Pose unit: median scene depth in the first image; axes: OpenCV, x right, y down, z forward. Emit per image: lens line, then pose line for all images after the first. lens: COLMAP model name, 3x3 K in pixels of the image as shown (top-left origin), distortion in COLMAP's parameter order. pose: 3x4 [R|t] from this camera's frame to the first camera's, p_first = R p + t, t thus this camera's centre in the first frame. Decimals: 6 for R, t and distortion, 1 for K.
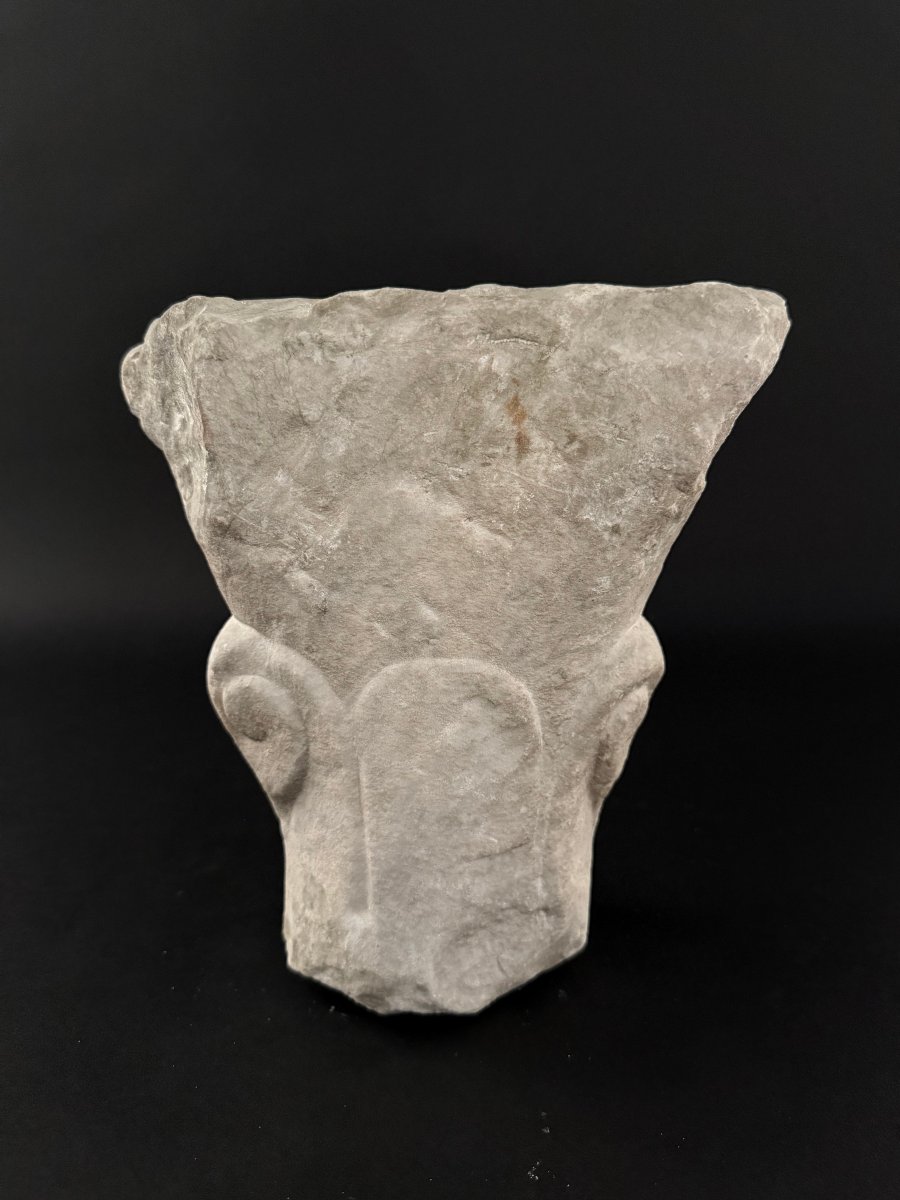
lens RADIAL K [[901.7, 0, 450.9], [0, 901.7, 598.6], [0, 0, 1]] dist [0.104209, -0.005320]
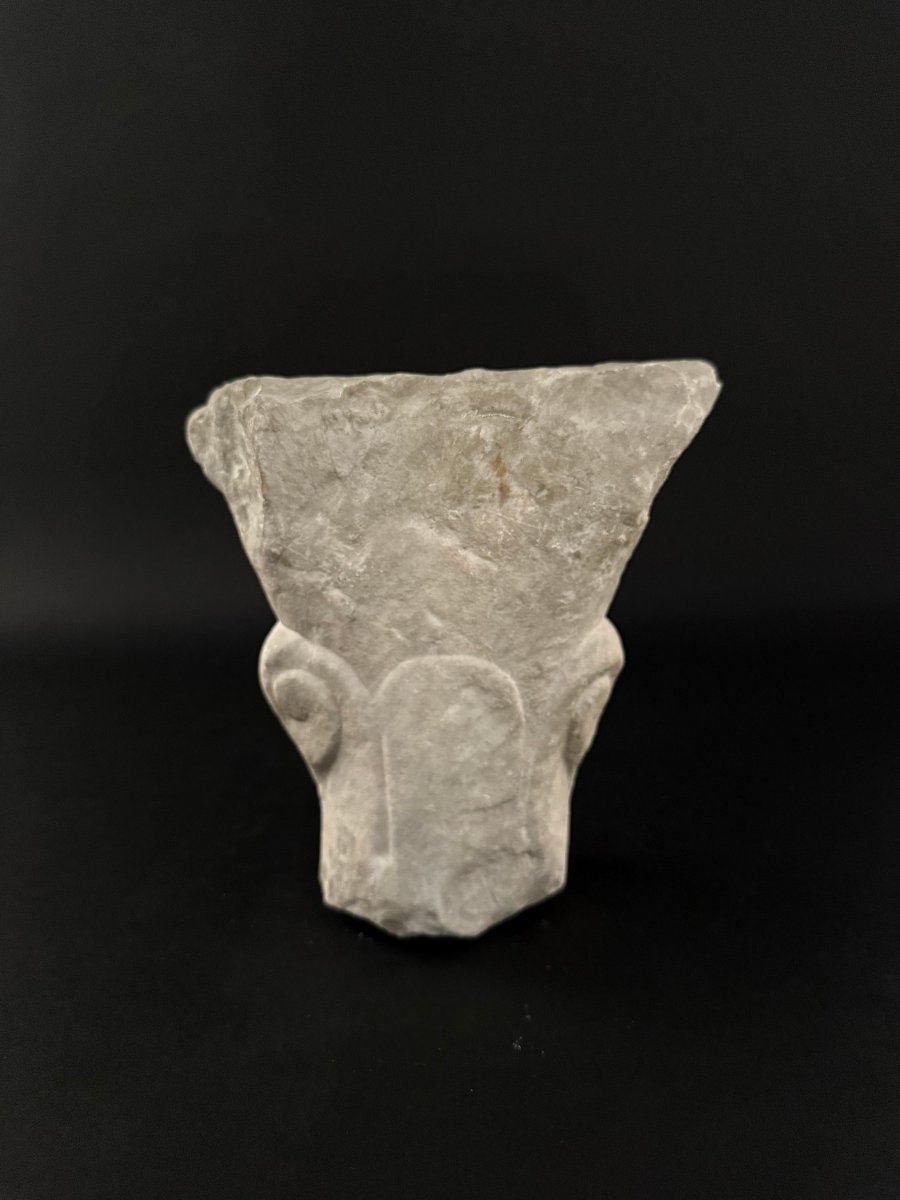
lens RADIAL K [[901.7, 0, 447.6], [0, 901.7, 601.0], [0, 0, 1]] dist [0.104209, -0.005320]
pose [[0.999871, -0.010060, -0.012535, 0.010813], [0.010187, 0.999897, 0.010078, -0.023936], [0.012432, -0.010205, 0.999871, -0.283743]]
